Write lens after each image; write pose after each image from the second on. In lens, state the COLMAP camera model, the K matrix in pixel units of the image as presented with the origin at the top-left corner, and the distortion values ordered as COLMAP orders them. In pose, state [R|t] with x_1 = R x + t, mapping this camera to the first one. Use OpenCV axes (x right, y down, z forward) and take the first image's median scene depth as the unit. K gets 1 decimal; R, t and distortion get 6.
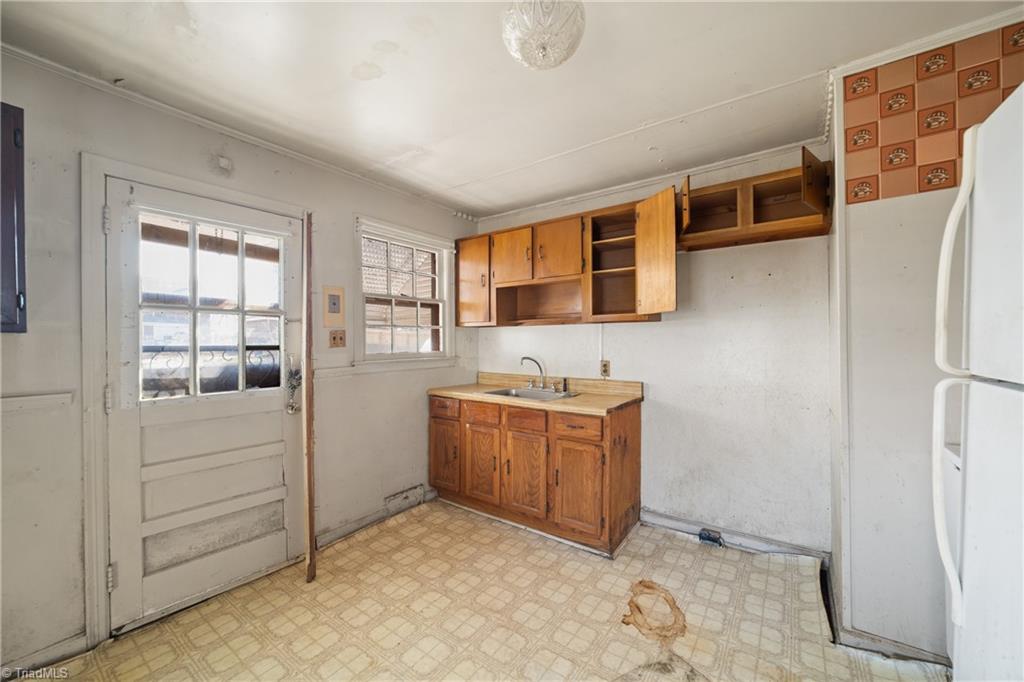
lens RADIAL K [[396.1, 0, 516.0], [0, 396.1, 345.7], [0, 0, 1]] dist [-0.010706, 0.001236]
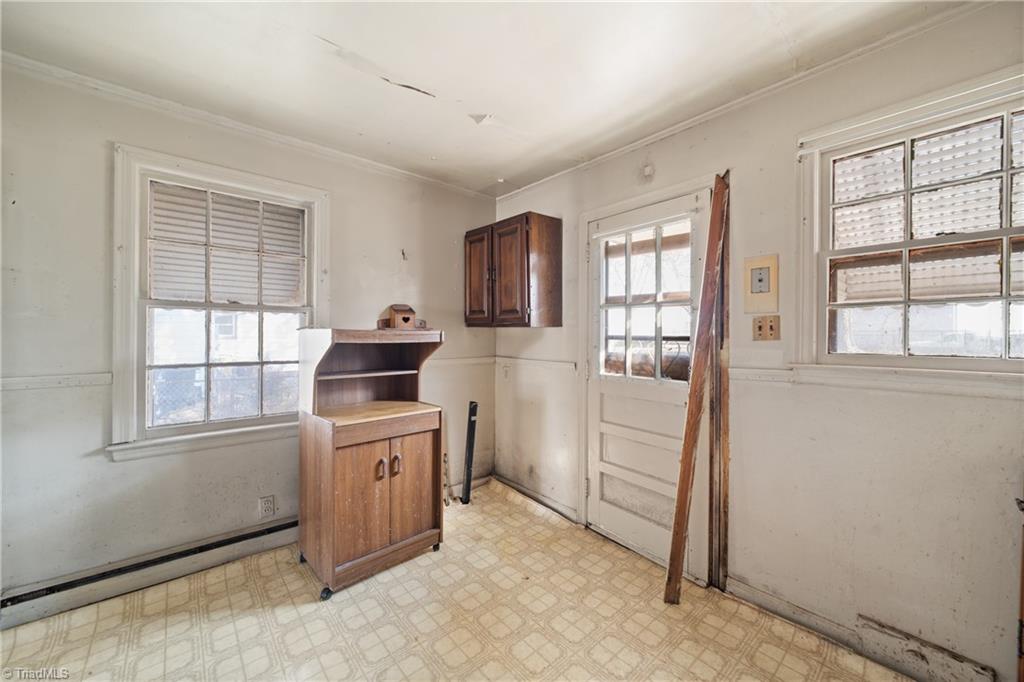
lens RADIAL K [[396.1, 0, 520.4], [0, 396.1, 336.0], [0, 0, 1]] dist [-0.010706, 0.001236]
pose [[-0.231853, 0.014267, -0.972646, 0.426601], [-0.007071, 0.999841, 0.016352, -0.015234], [0.972725, 0.010669, -0.231716, 0.912234]]
